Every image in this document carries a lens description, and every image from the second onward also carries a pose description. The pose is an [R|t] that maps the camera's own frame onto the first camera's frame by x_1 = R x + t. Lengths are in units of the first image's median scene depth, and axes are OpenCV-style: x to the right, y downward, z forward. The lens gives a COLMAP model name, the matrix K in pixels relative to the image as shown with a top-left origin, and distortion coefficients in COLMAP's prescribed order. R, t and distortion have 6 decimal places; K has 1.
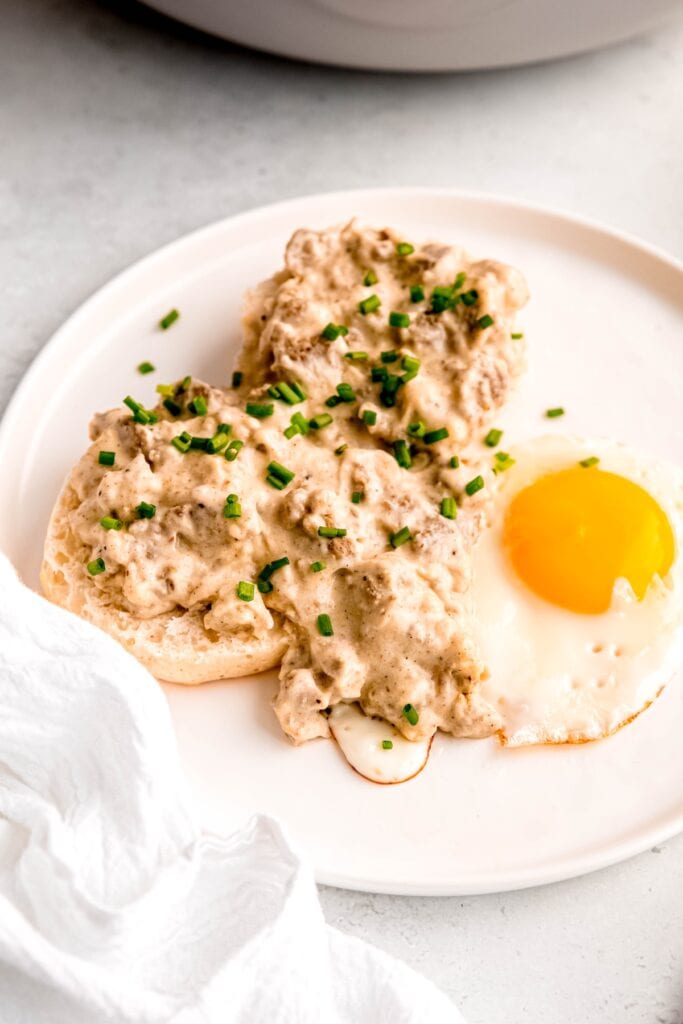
lens RADIAL K [[2155.1, 0, 309.5], [0, 2155.1, 512.6], [0, 0, 1]] dist [0.080157, 0.013132]
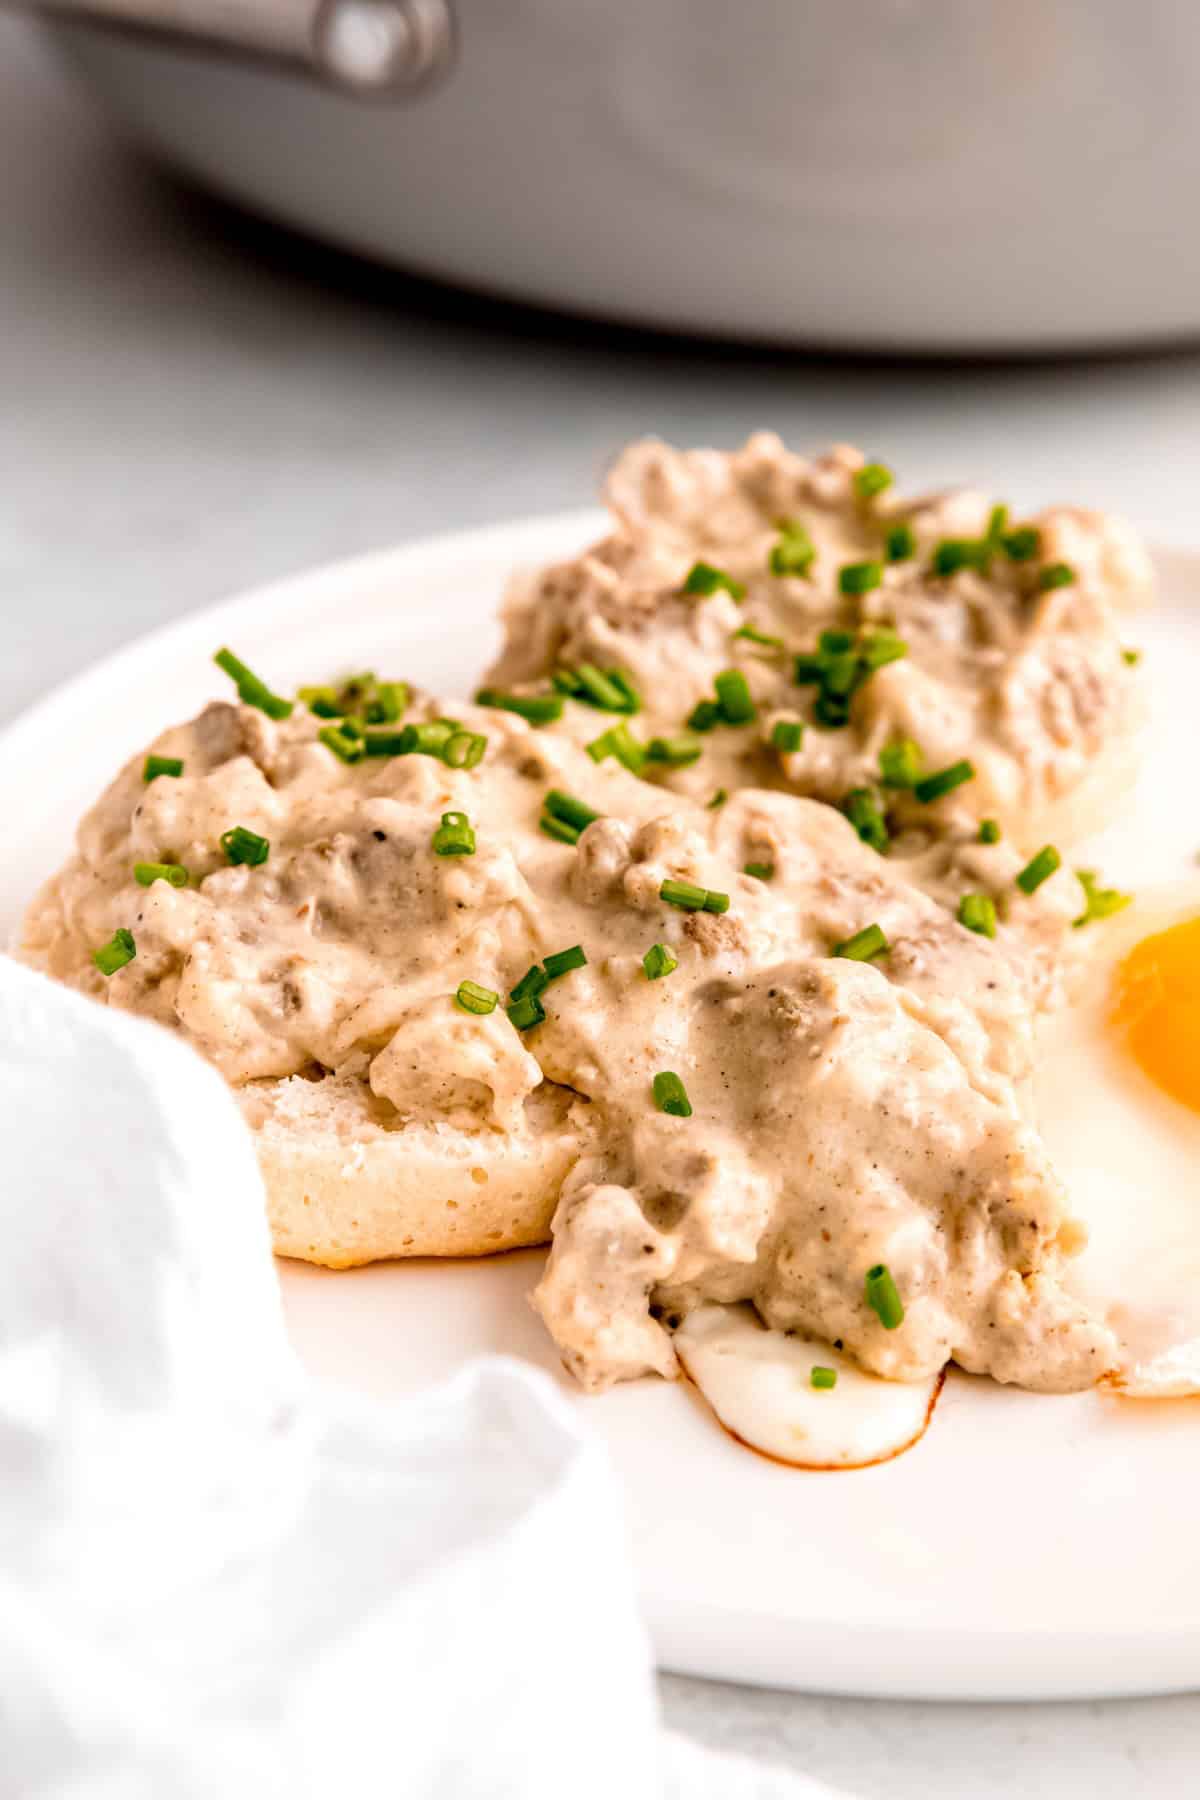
lens RADIAL K [[3897.6, 0, 600.0], [0, 3897.6, 900.0], [0, 0, 1]] dist [0.030008, -0.141046]
pose [[0.999361, 0.023074, -0.027309, 0.012792], [-0.031856, 0.921453, -0.387182, 0.295040], [0.016230, 0.387804, 0.921599, 0.312996]]
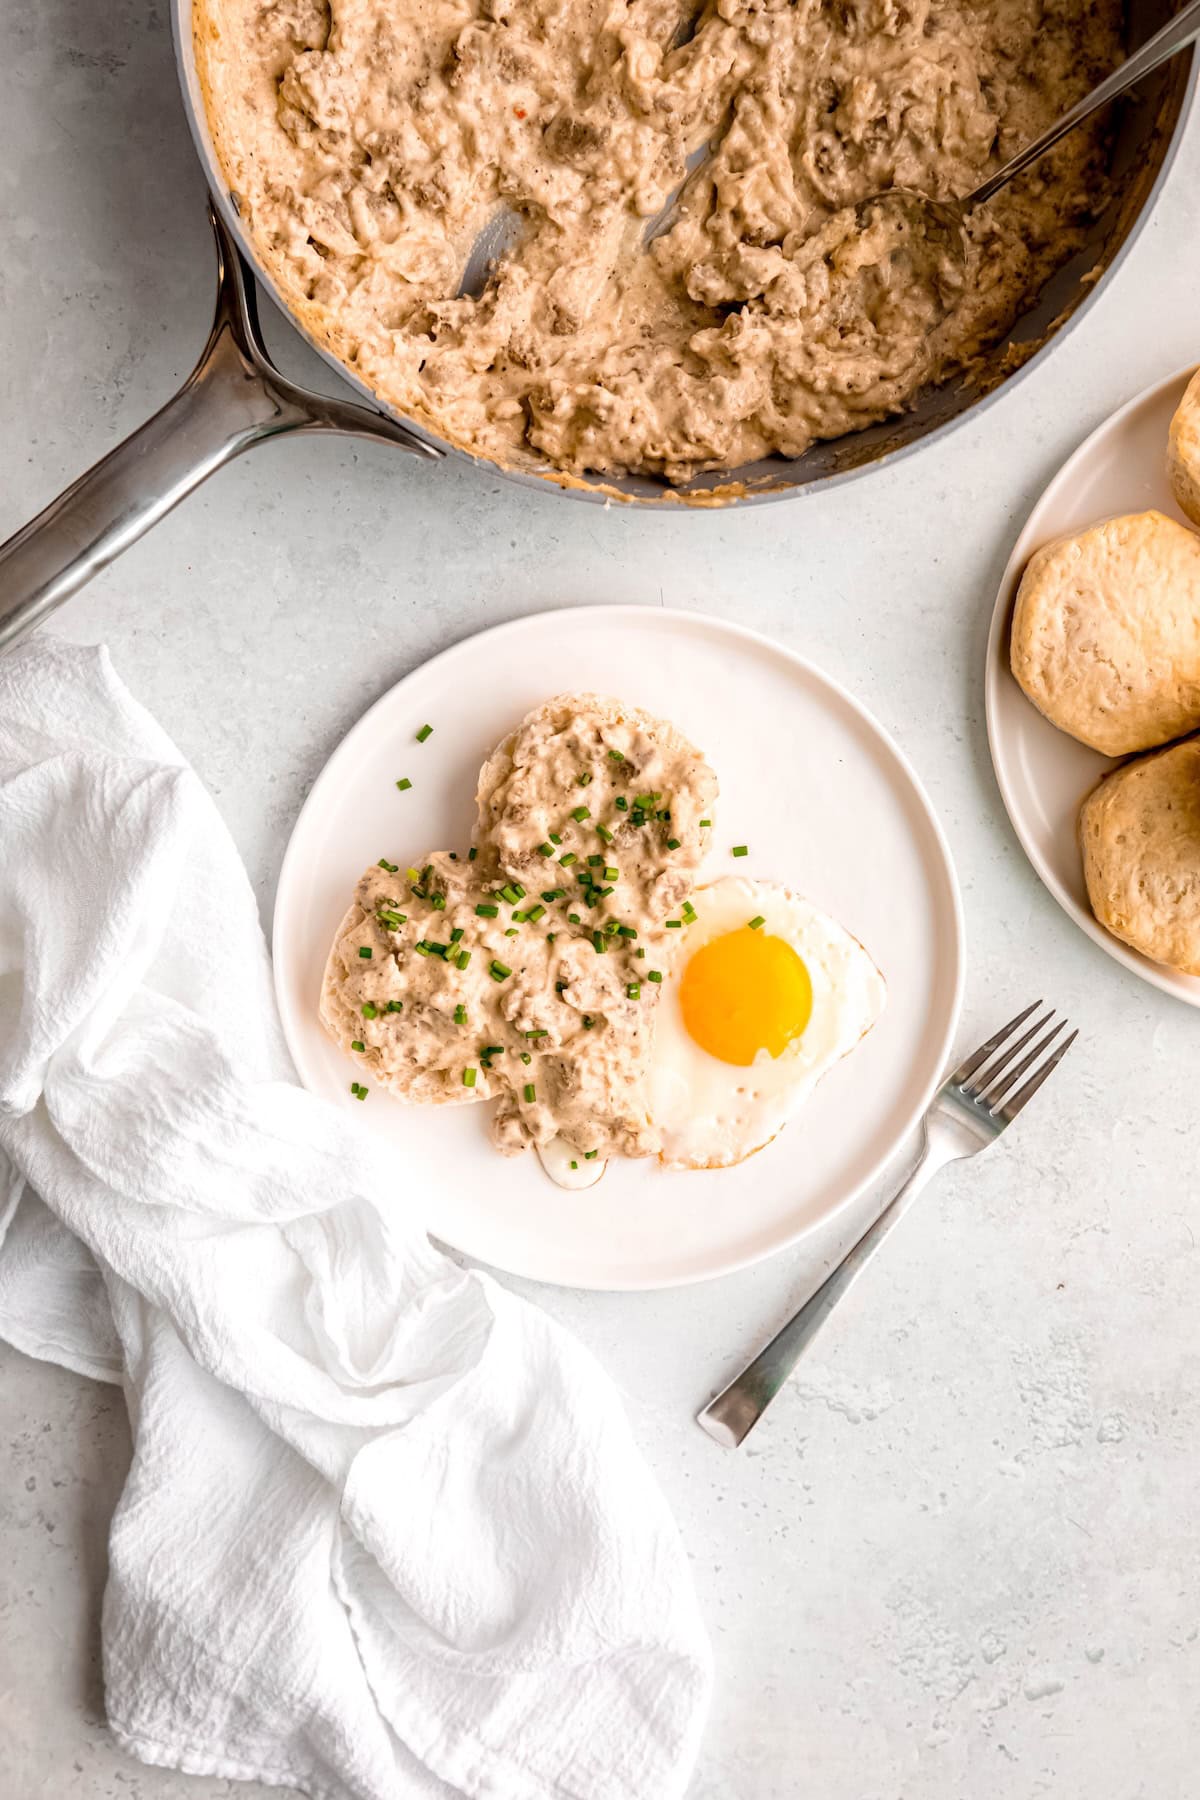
lens RADIAL K [[2731.4, 0, 600.0], [0, 2731.4, 900.0], [0, 0, 1]] dist [-0.053062, -0.039314]
pose [[0.996955, 0.062038, -0.047248, 0.120876], [-0.019150, 0.782101, 0.622857, -1.076600], [0.075594, -0.620055, 0.780908, -0.237542]]
